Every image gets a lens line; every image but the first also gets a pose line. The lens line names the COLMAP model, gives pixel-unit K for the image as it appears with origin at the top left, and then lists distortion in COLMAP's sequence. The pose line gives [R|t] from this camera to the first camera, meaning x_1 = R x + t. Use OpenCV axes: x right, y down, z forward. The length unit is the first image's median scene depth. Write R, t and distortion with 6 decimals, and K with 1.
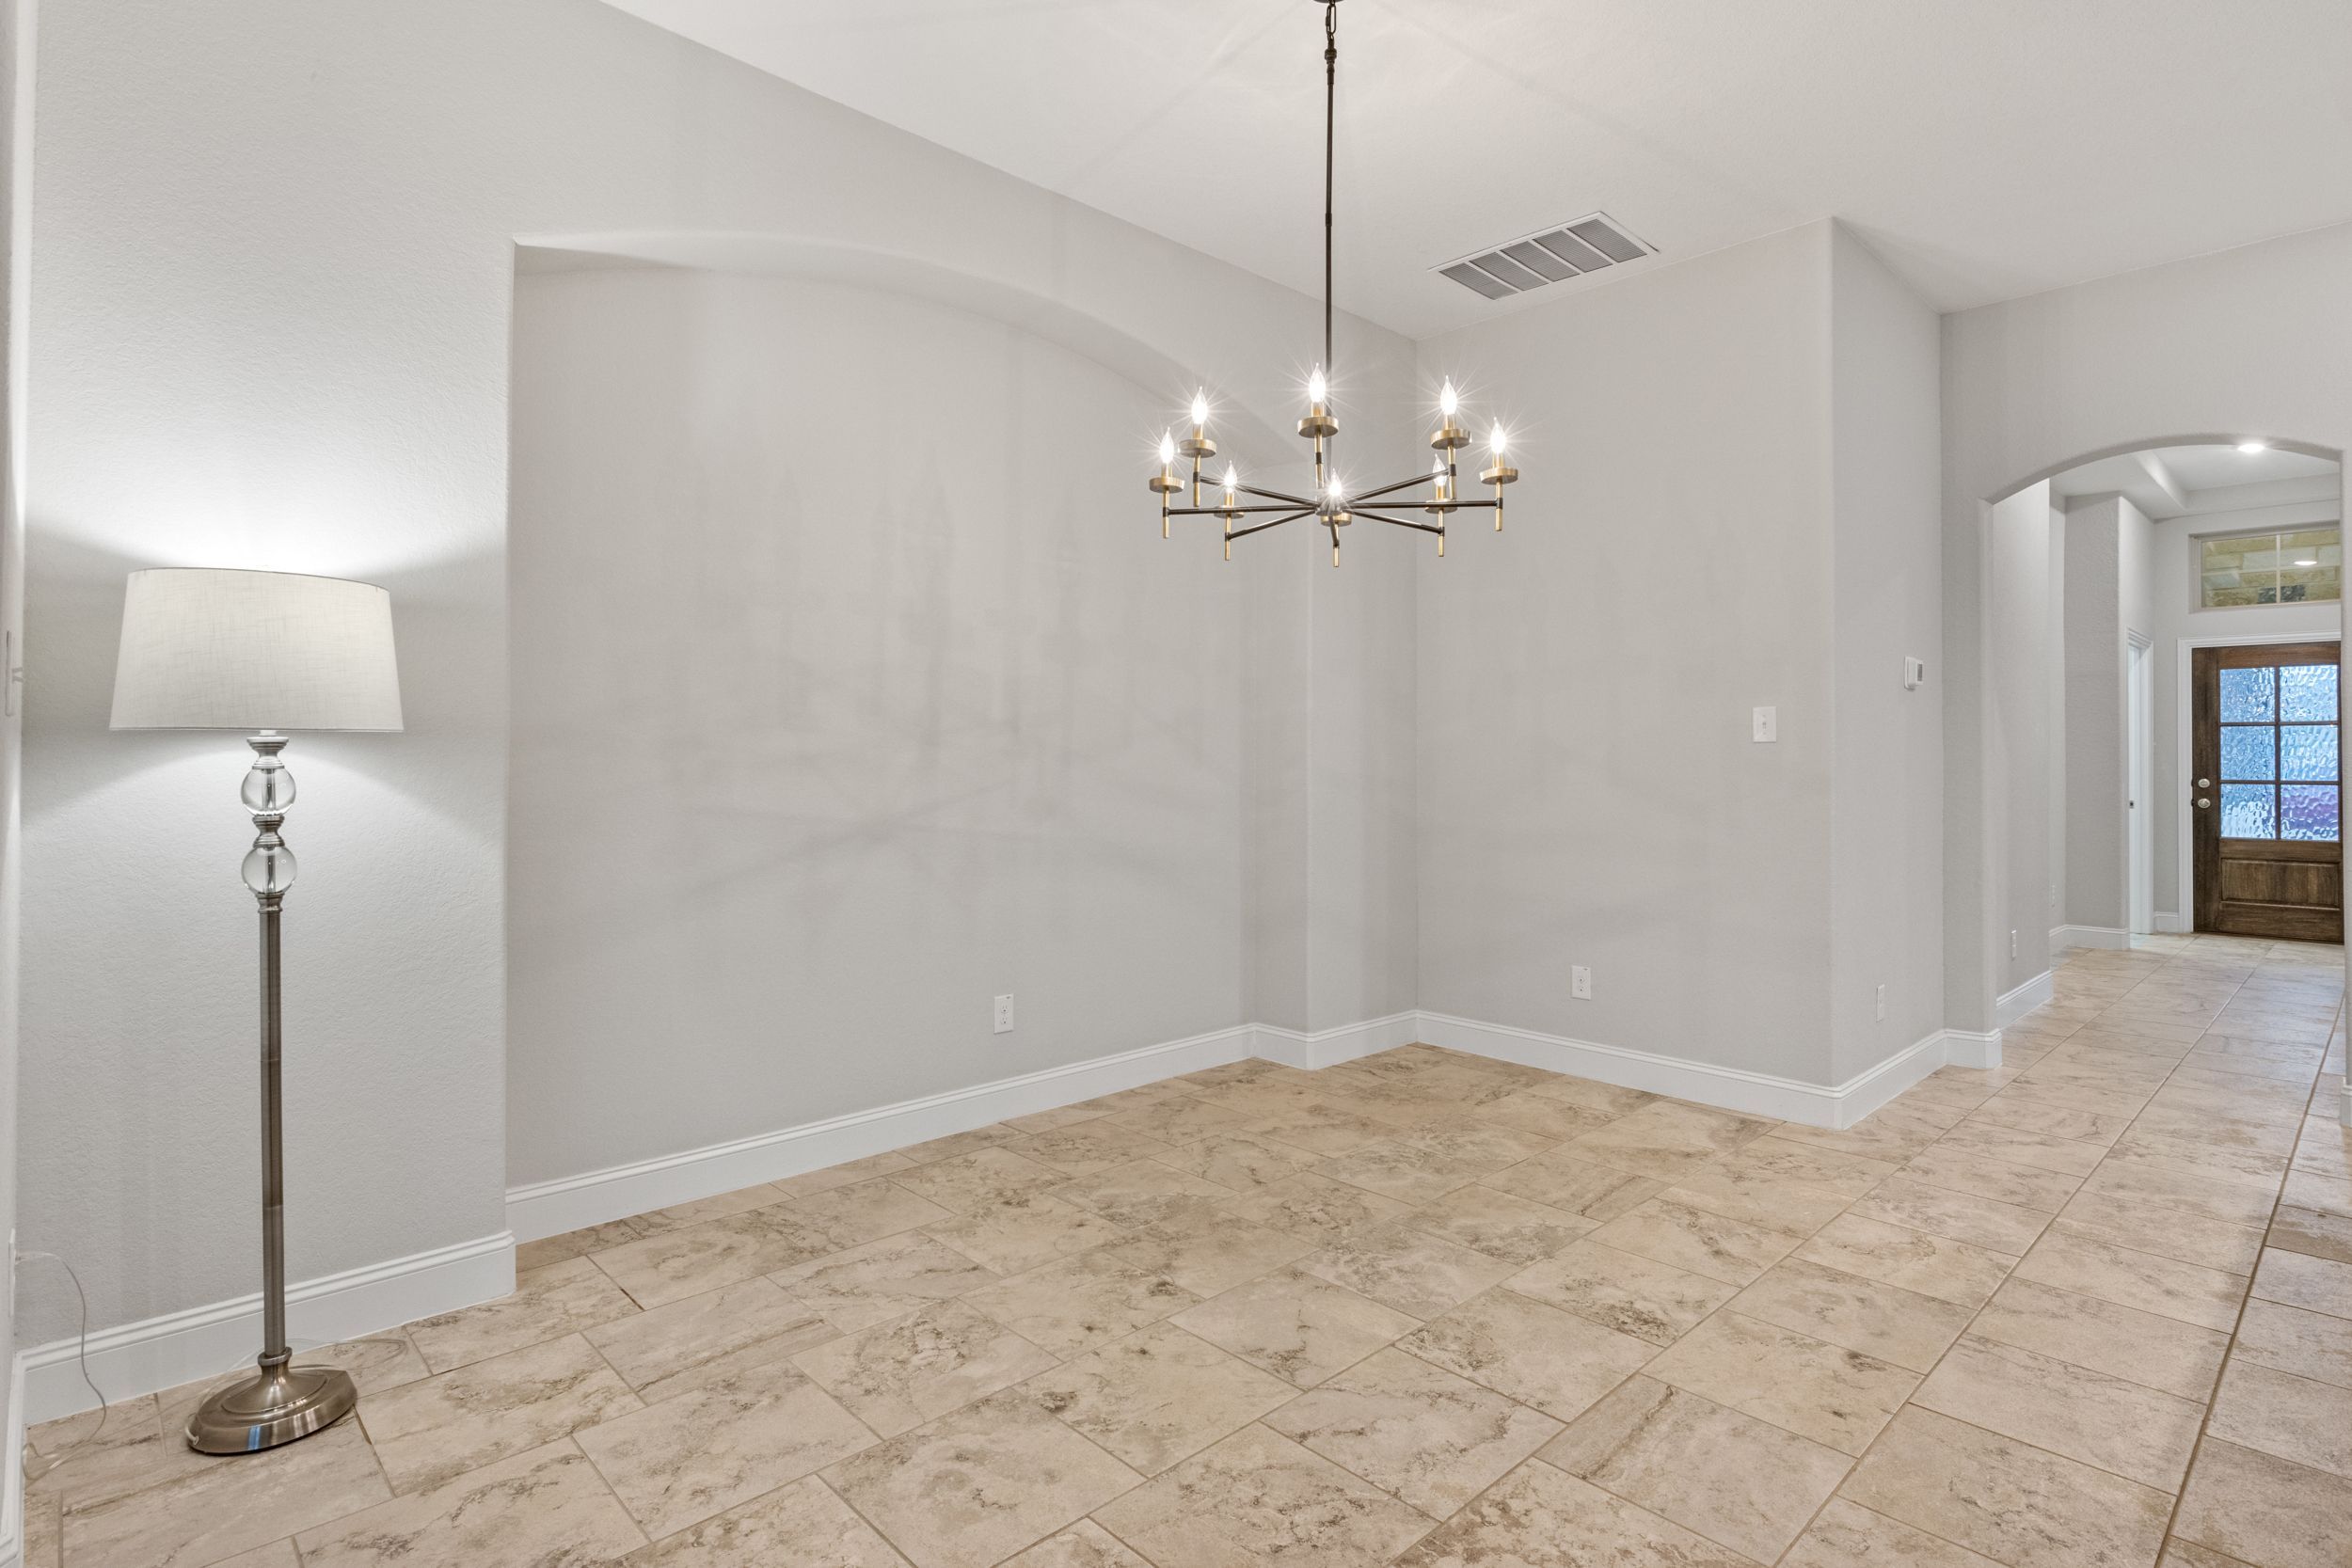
lens RADIAL K [[1195.2, 0, 1178.1], [0, 1195.2, 746.0], [0, 0, 1]] dist [0.000669, -0.000298]
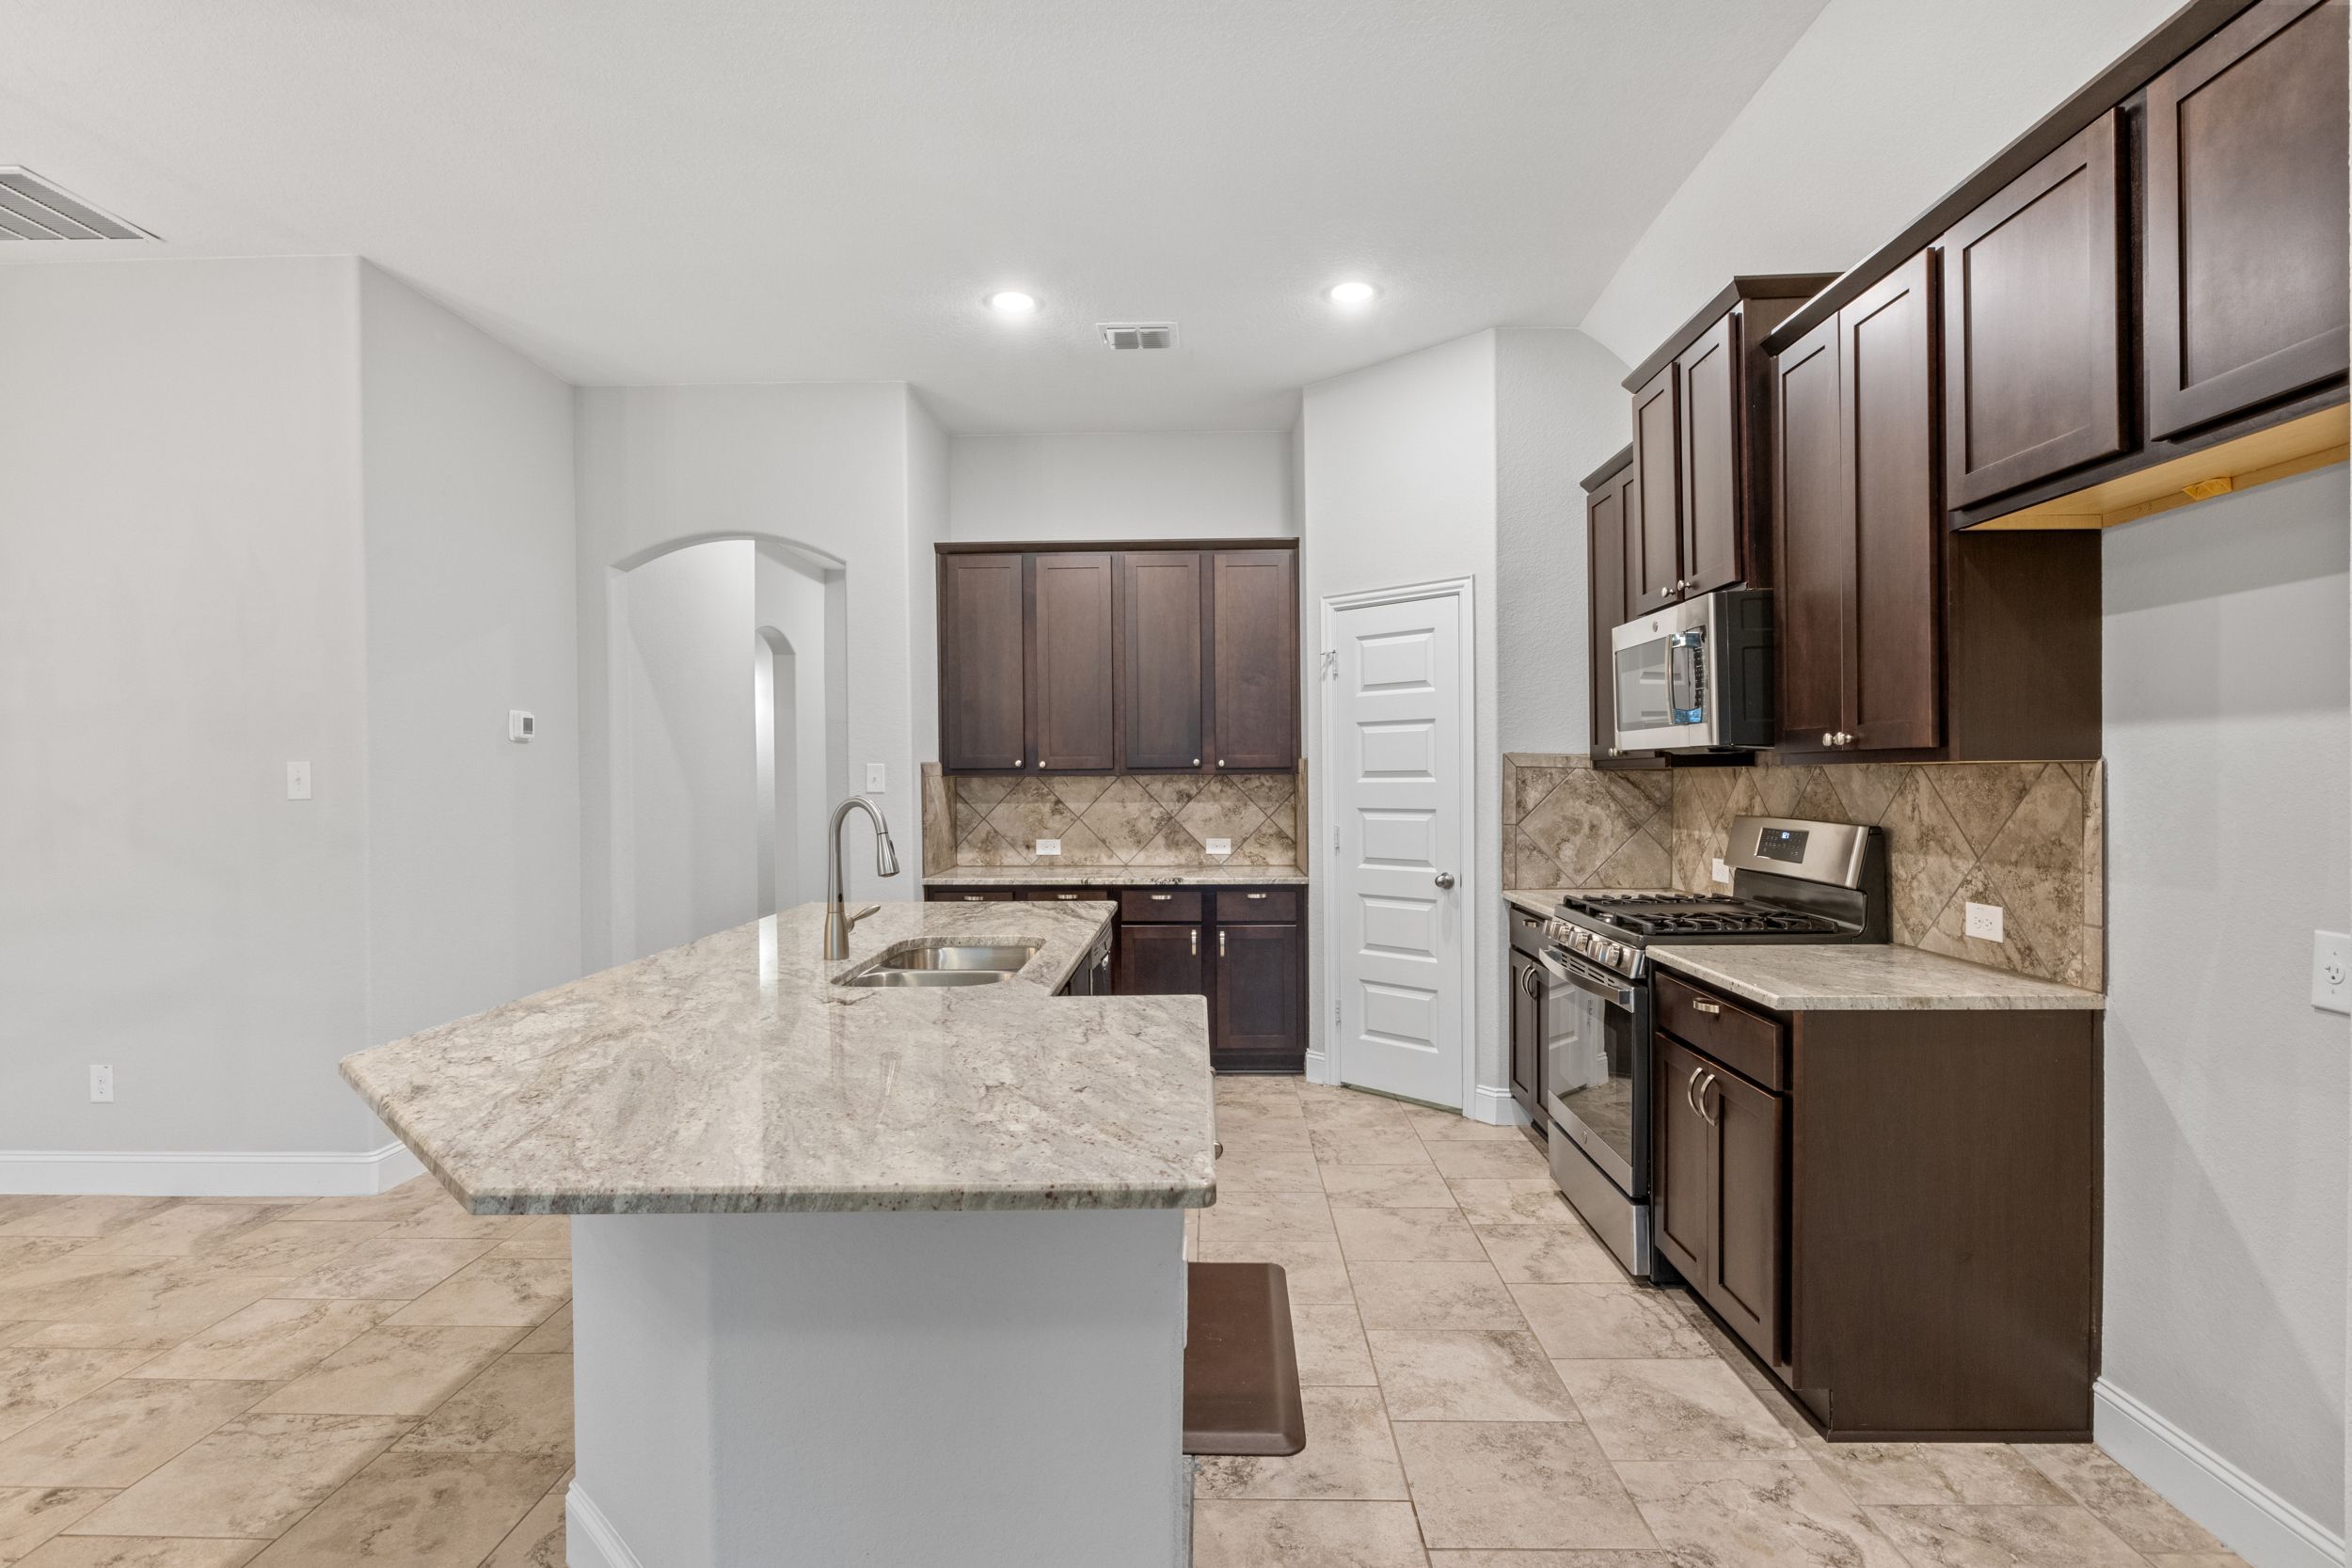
lens RADIAL K [[1183.9, 0, 1186.3], [0, 1183.9, 779.9], [0, 0, 1]] dist [-0.004842, -0.001561]
pose [[0.710349, -0.013023, 0.703730, 0.368553], [0.006693, 0.999909, 0.011748, -0.027149], [-0.703818, -0.003635, 0.710371, -0.163453]]
